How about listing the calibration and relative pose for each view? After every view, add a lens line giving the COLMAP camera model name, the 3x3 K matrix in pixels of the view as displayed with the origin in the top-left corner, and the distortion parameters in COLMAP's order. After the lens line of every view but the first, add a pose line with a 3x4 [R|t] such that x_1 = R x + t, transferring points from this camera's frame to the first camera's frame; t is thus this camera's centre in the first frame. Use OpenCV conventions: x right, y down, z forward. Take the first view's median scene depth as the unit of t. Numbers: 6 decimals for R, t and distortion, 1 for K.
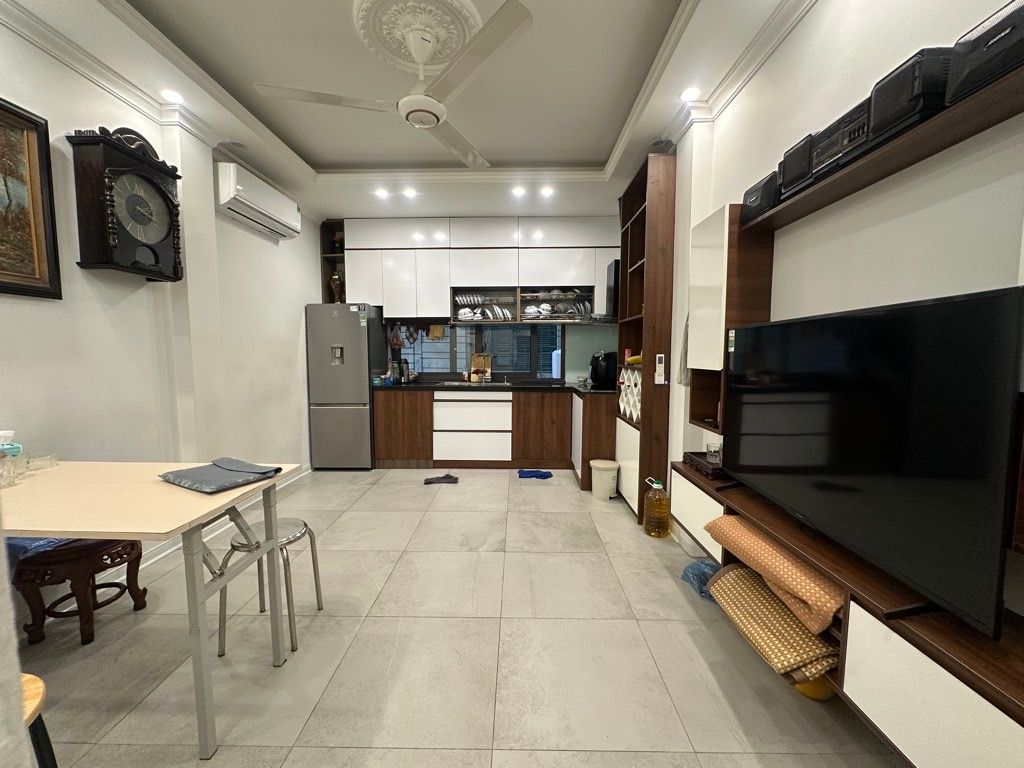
lens RADIAL K [[410.6, 0, 514.3], [0, 410.6, 387.7], [0, 0, 1]] dist [-0.002568, 0.000402]
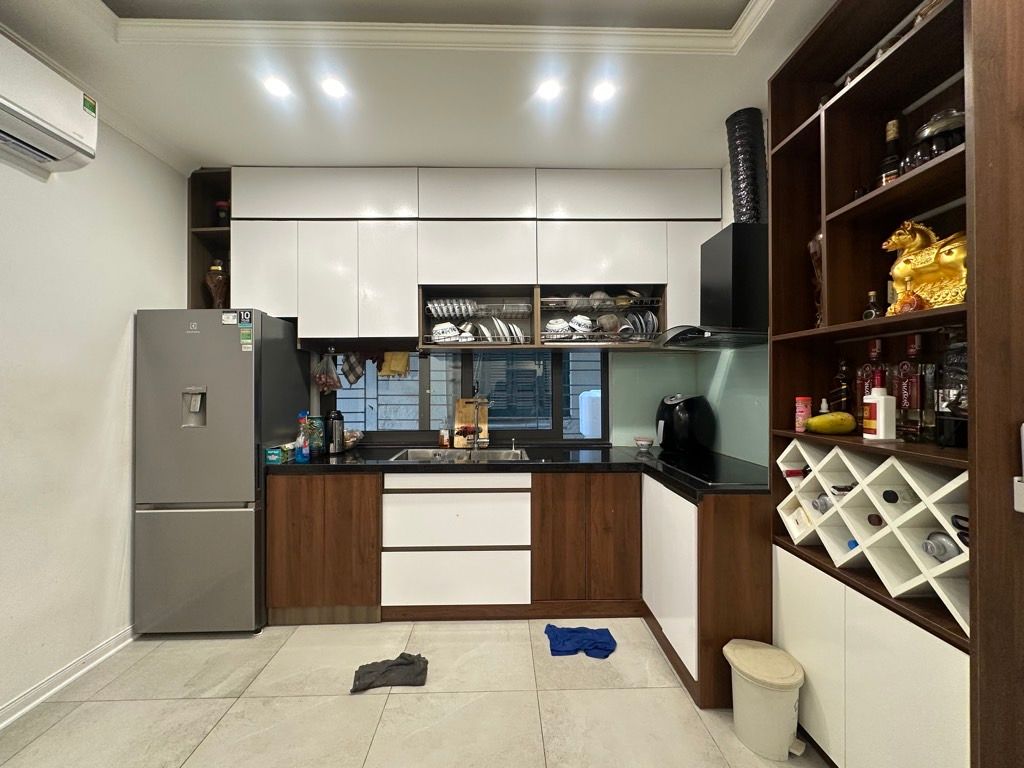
lens RADIAL K [[410.6, 0, 513.2], [0, 410.6, 387.7], [0, 0, 1]] dist [-0.002568, 0.000402]
pose [[0.999131, -0.005551, 0.041307, -0.049774], [0.008828, 0.996788, -0.079592, -0.057695], [-0.040732, 0.079887, 0.995971, 0.449703]]
